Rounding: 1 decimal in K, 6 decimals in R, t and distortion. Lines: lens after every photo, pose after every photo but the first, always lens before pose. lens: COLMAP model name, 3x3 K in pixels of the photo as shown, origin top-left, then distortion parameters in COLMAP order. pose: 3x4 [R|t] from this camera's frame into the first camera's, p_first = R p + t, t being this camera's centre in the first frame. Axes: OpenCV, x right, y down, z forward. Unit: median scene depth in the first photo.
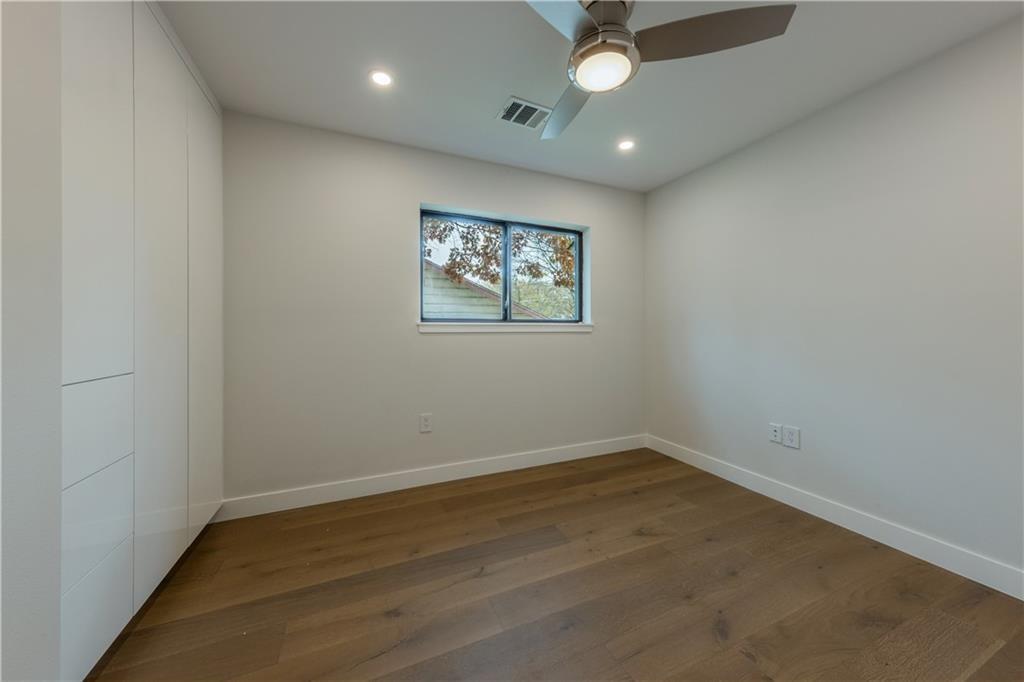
lens RADIAL K [[357.6, 0, 506.3], [0, 357.6, 333.8], [0, 0, 1]] dist [0.003503, -0.000133]
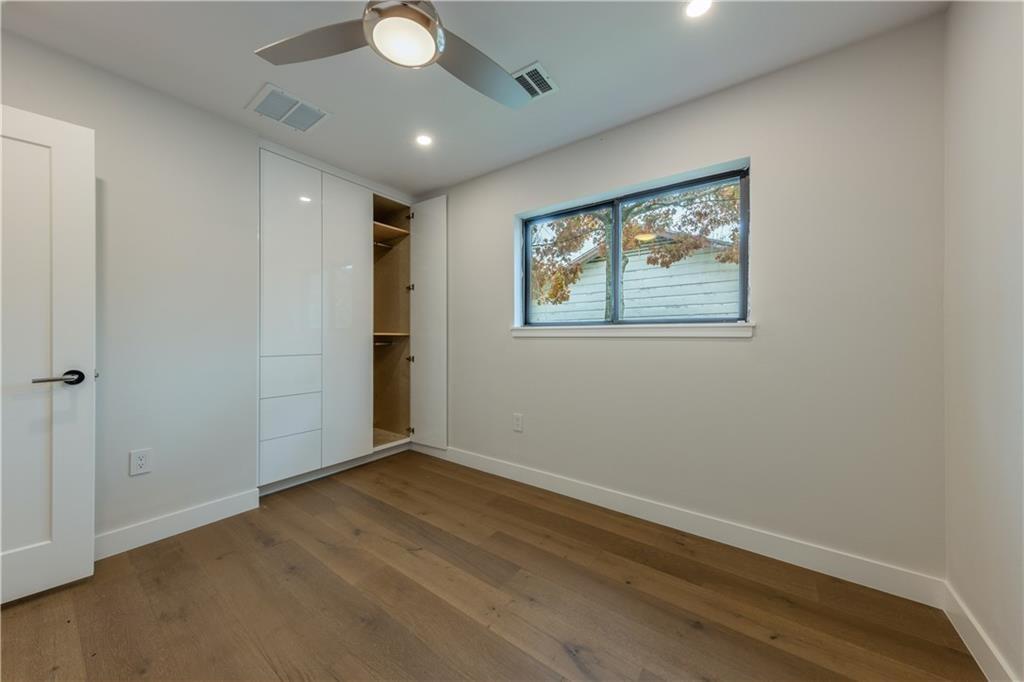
lens RADIAL K [[357.6, 0, 502.7], [0, 357.6, 339.9], [0, 0, 1]] dist [0.003503, -0.000133]
pose [[0.487680, 0.013137, -0.872924, 0.714422], [-0.005114, 0.999913, 0.012191, -0.007426], [0.873008, -0.001481, 0.487704, 0.475085]]
